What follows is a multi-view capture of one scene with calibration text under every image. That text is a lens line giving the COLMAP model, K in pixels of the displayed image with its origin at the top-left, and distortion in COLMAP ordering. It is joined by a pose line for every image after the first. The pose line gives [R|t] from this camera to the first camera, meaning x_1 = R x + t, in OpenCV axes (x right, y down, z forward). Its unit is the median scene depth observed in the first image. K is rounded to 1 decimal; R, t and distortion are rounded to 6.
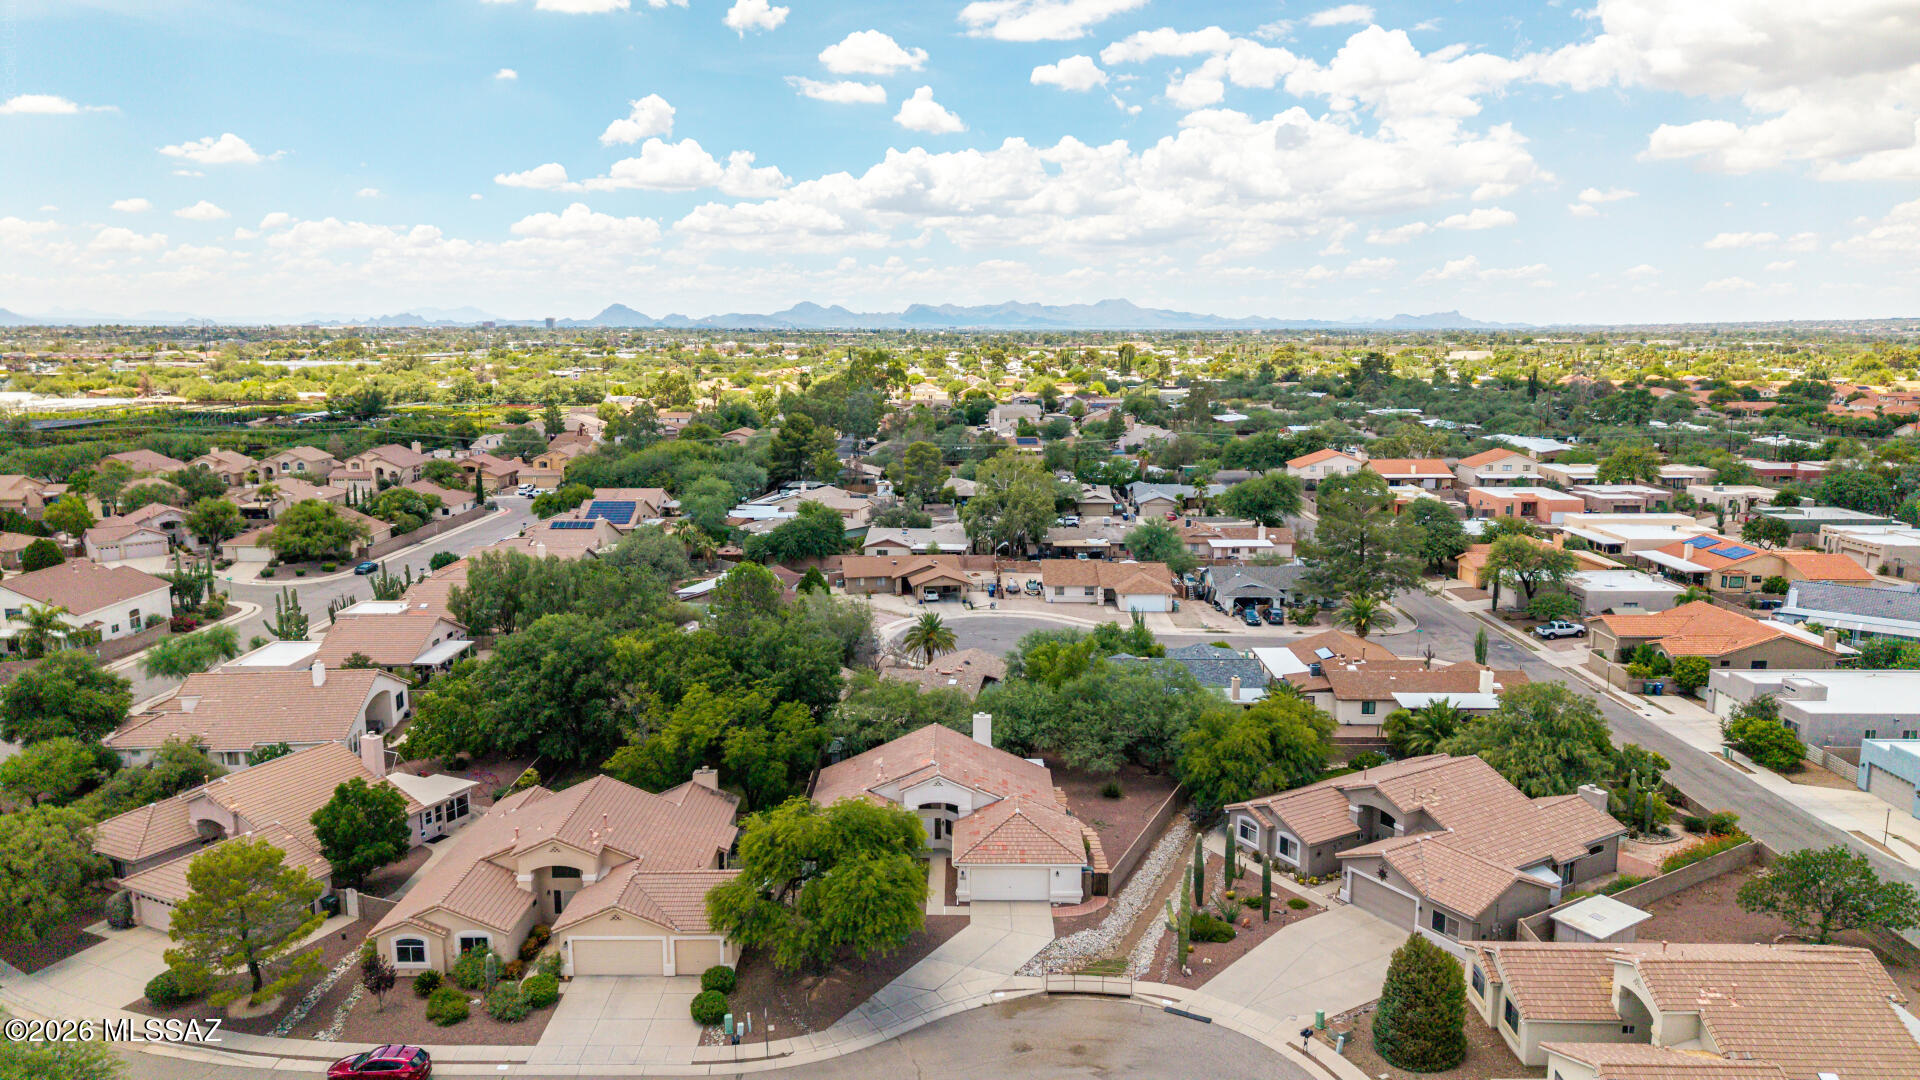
lens RADIAL K [[1273.8, 0, 954.6], [0, 1273.8, 538.9], [0, 0, 1]] dist [0.044341, -0.043280]
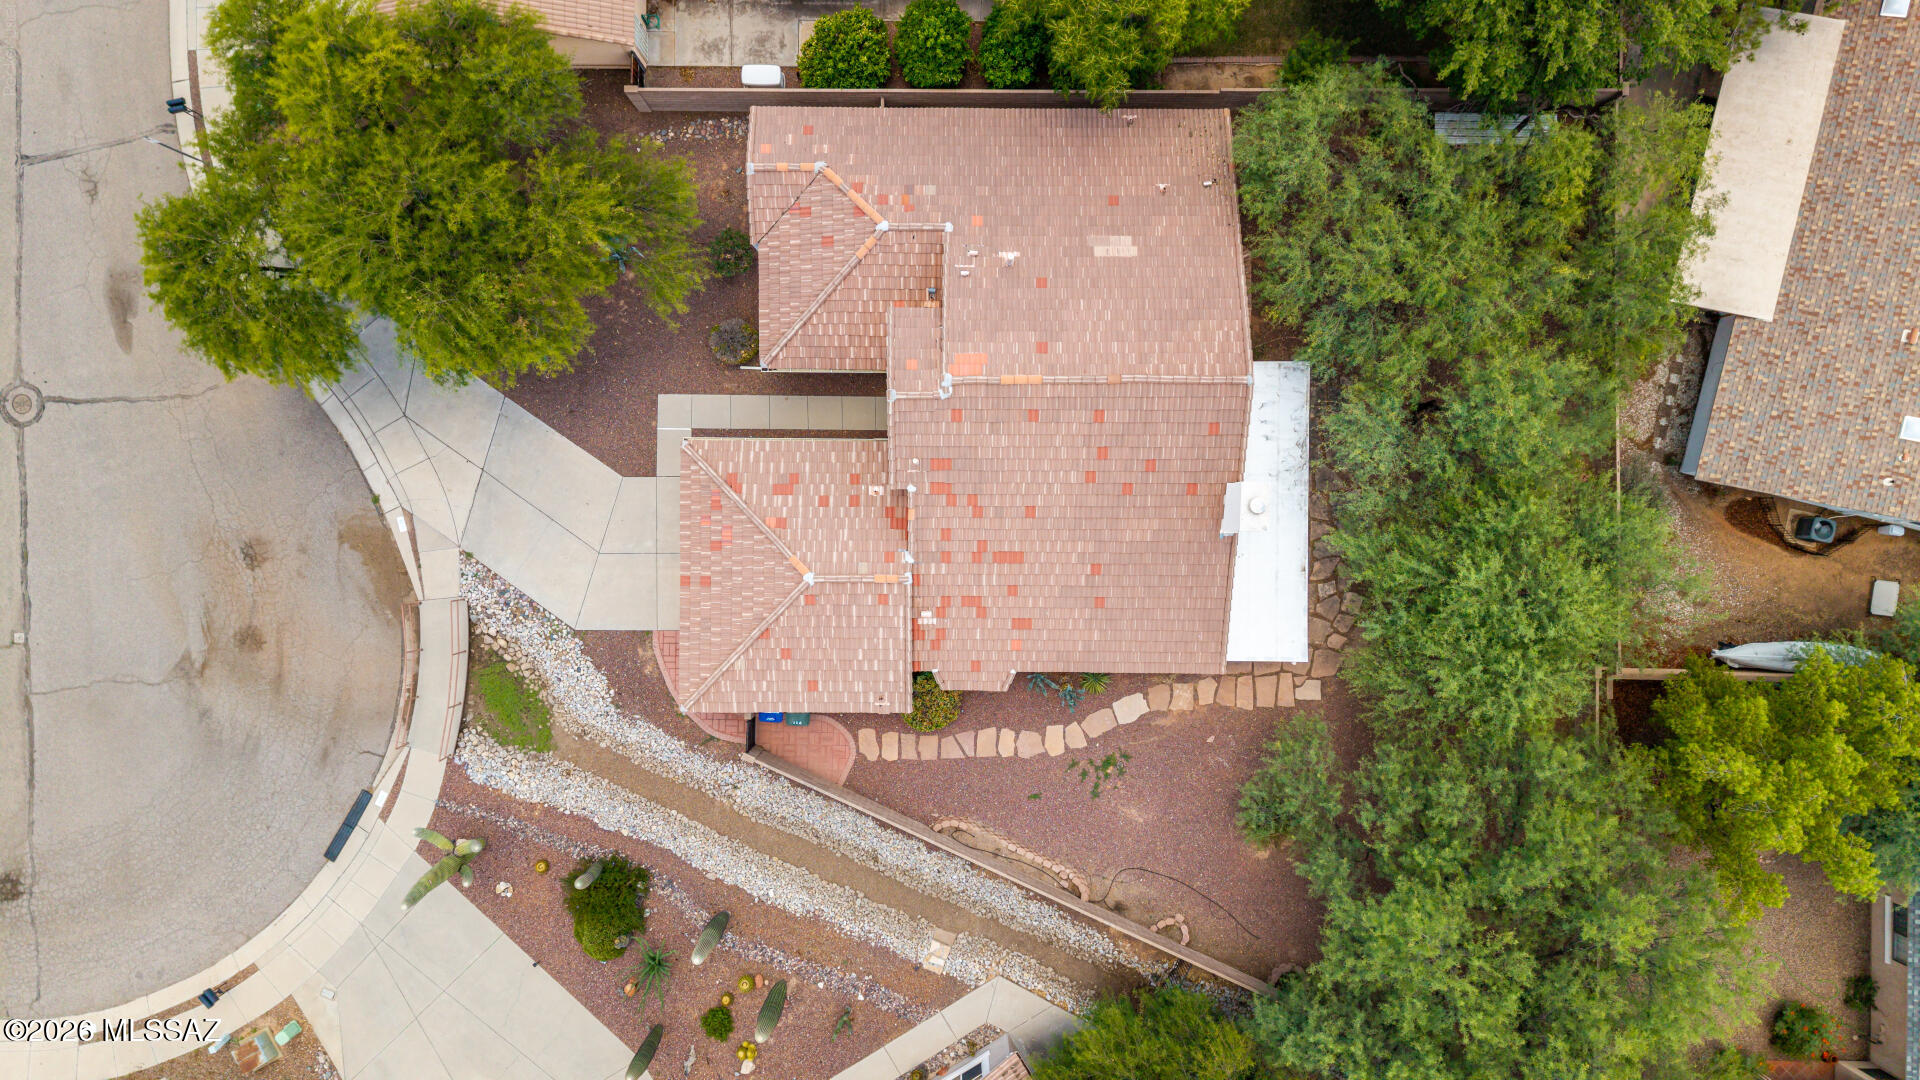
lens RADIAL K [[1273.8, 0, 948.7], [0, 1273.8, 535.4], [0, 0, 1]] dist [0.044341, -0.043280]
pose [[0.002419, 0.999997, -0.000308, 0.022735], [-0.170386, 0.000716, 0.985377, -0.156695], [0.985374, -0.002331, 0.170387, 0.636203]]
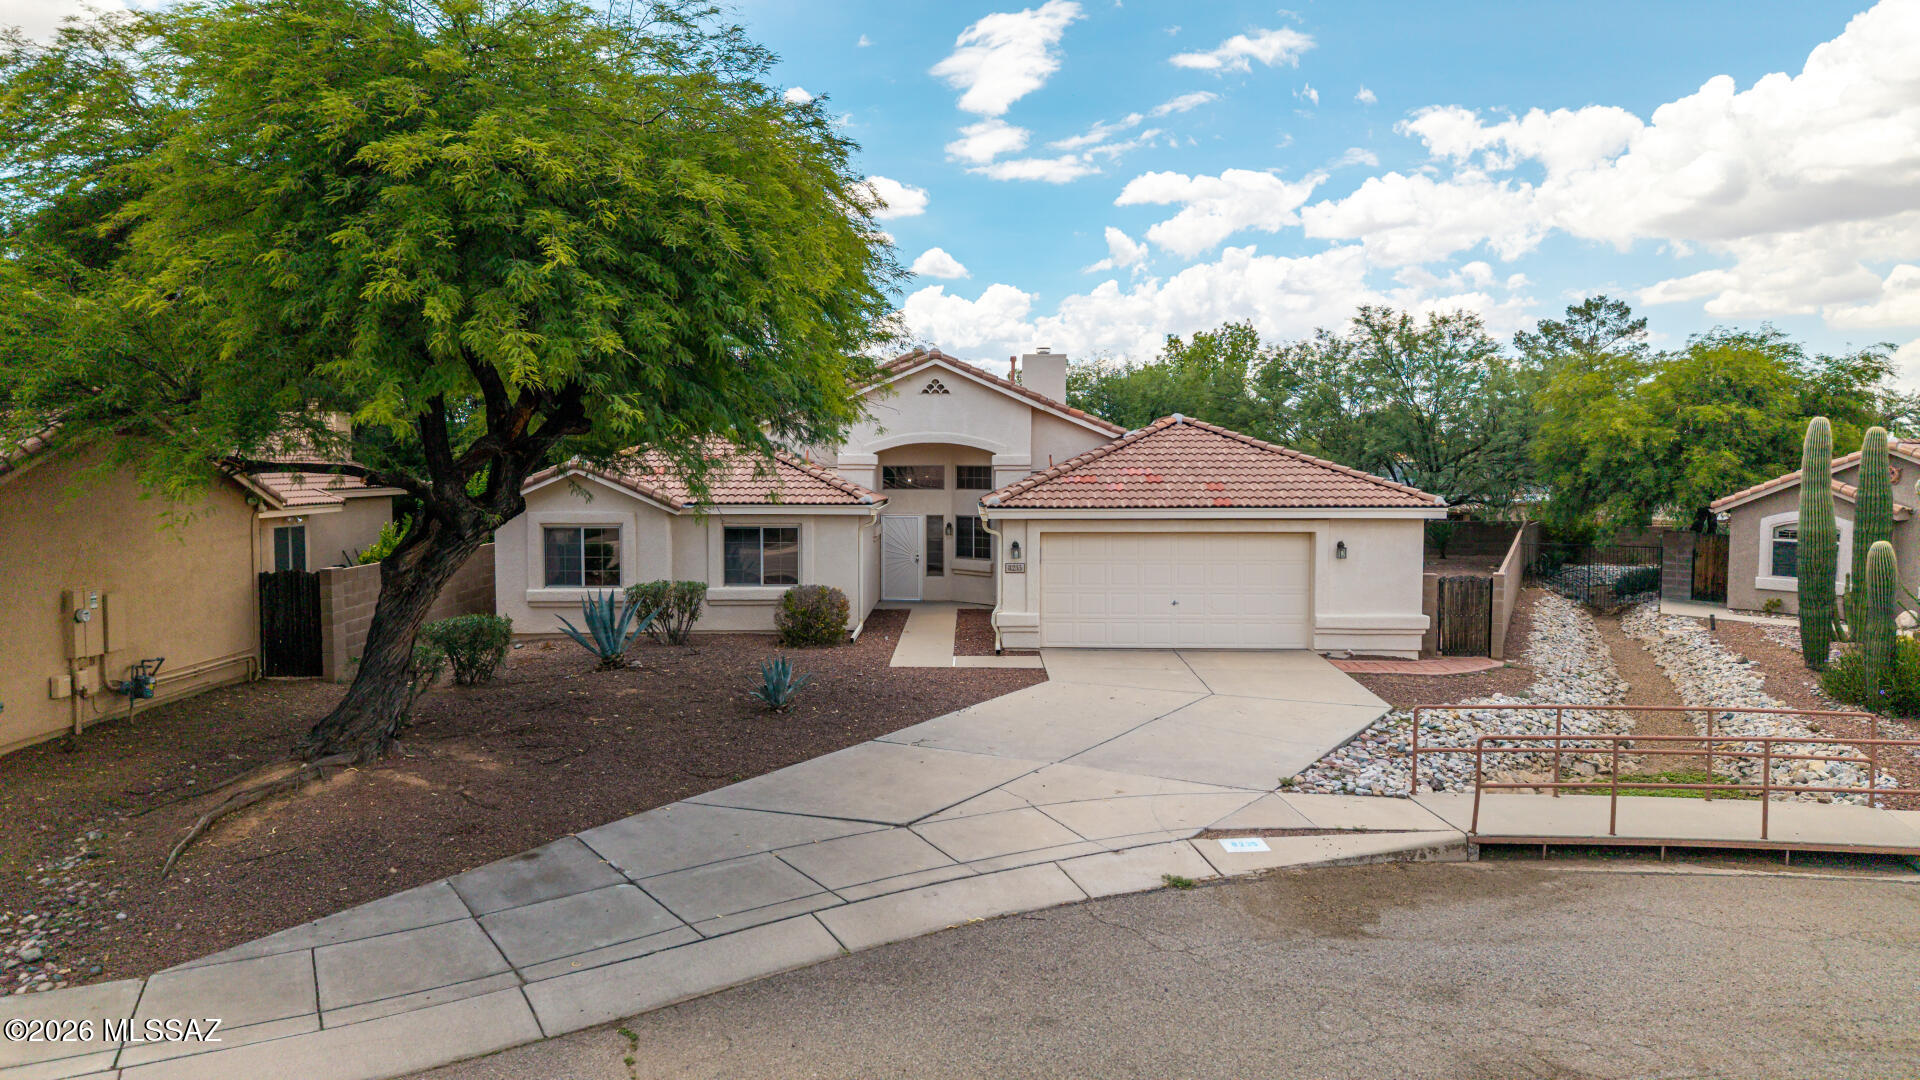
lens RADIAL K [[1273.8, 0, 958.9], [0, 1273.8, 539.3], [0, 0, 1]] dist [0.044341, -0.043280]
pose [[0.999998, 0.001157, -0.001886, -0.004003], [-0.001355, 0.994077, -0.108666, 0.183111], [0.001749, 0.108669, 0.994077, 0.444477]]
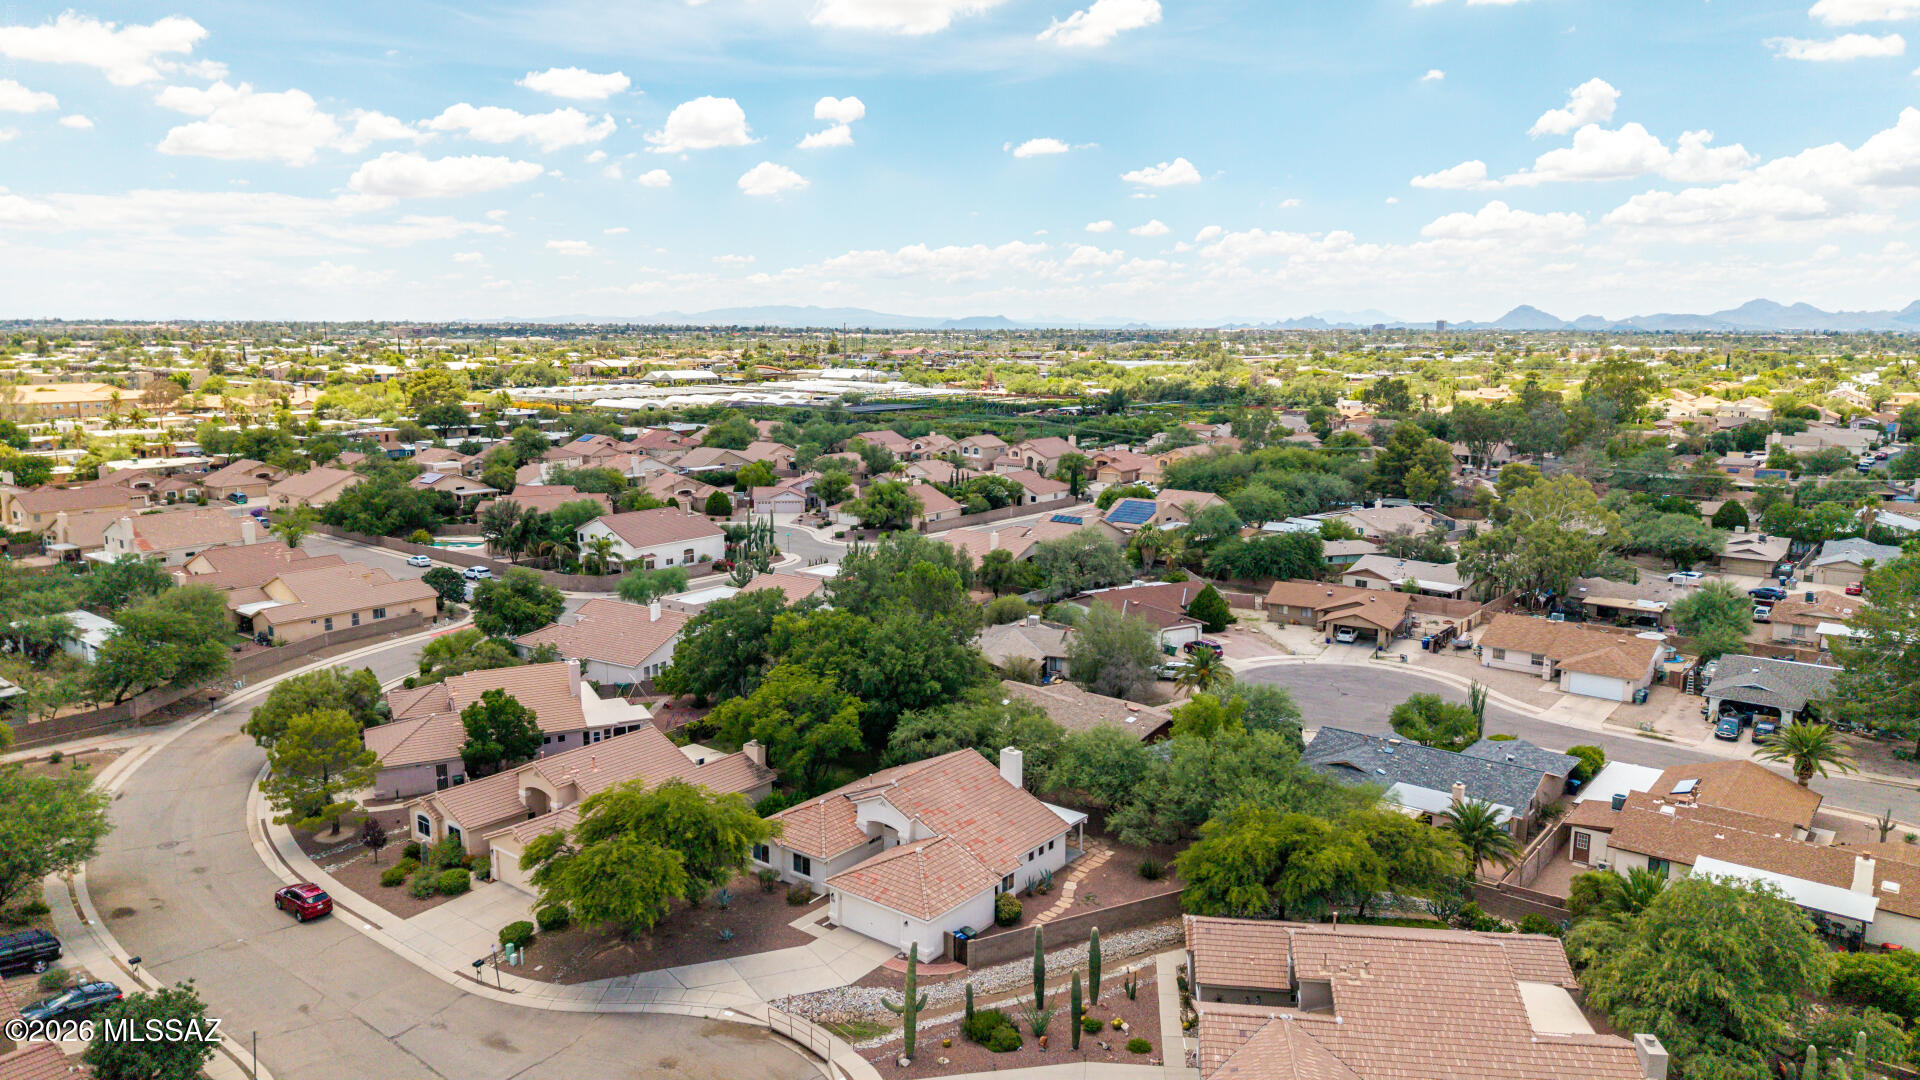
lens RADIAL K [[1273.8, 0, 956.9], [0, 1273.8, 540.7], [0, 0, 1]] dist [0.044341, -0.043280]
pose [[0.785759, 0.105875, -0.609404, 0.405072], [-0.106312, 0.993697, 0.035563, -0.031824], [0.609328, 0.036844, 0.792062, 0.174020]]
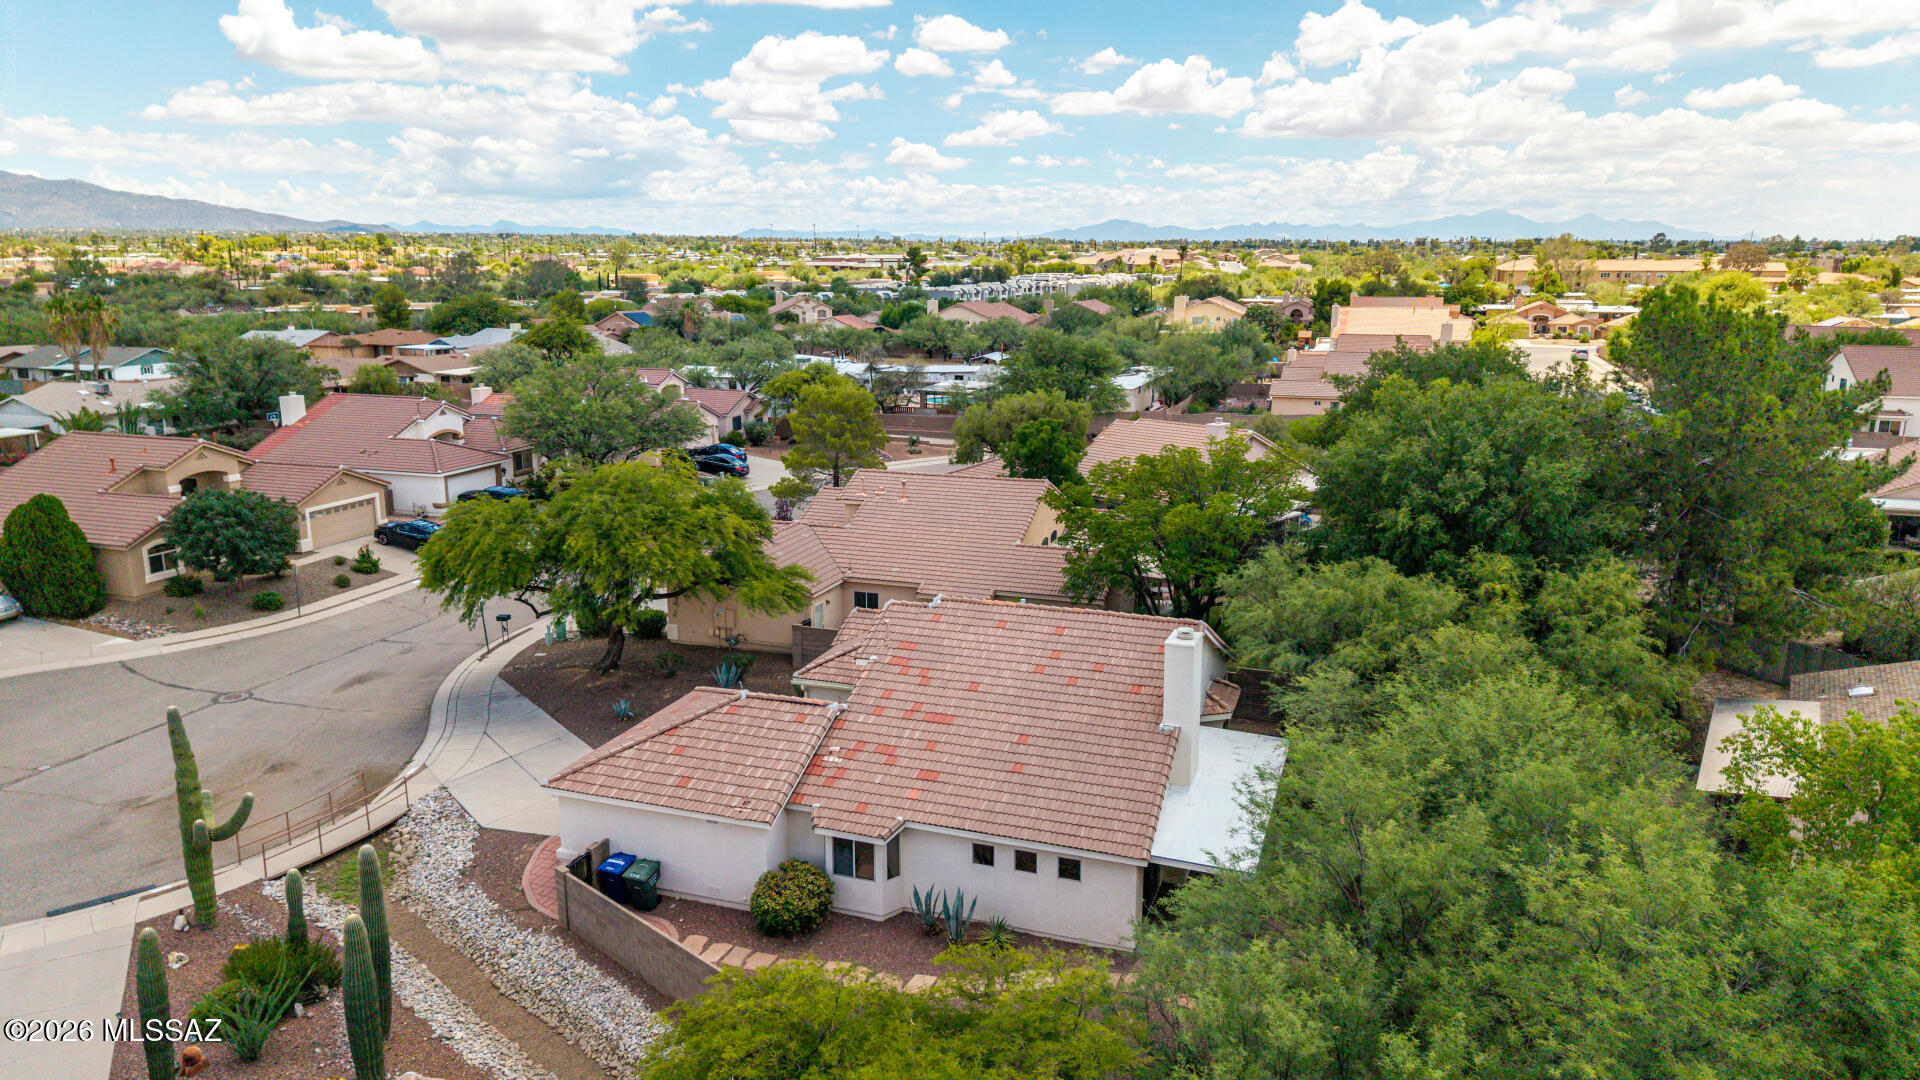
lens RADIAL K [[1273.8, 0, 950.4], [0, 1273.8, 540.6], [0, 0, 1]] dist [0.044341, -0.043280]
pose [[-0.327065, 0.210231, -0.921321, 0.282192], [-0.158584, 0.948904, 0.272822, 0.017421], [0.931601, 0.235337, -0.277014, 0.772980]]
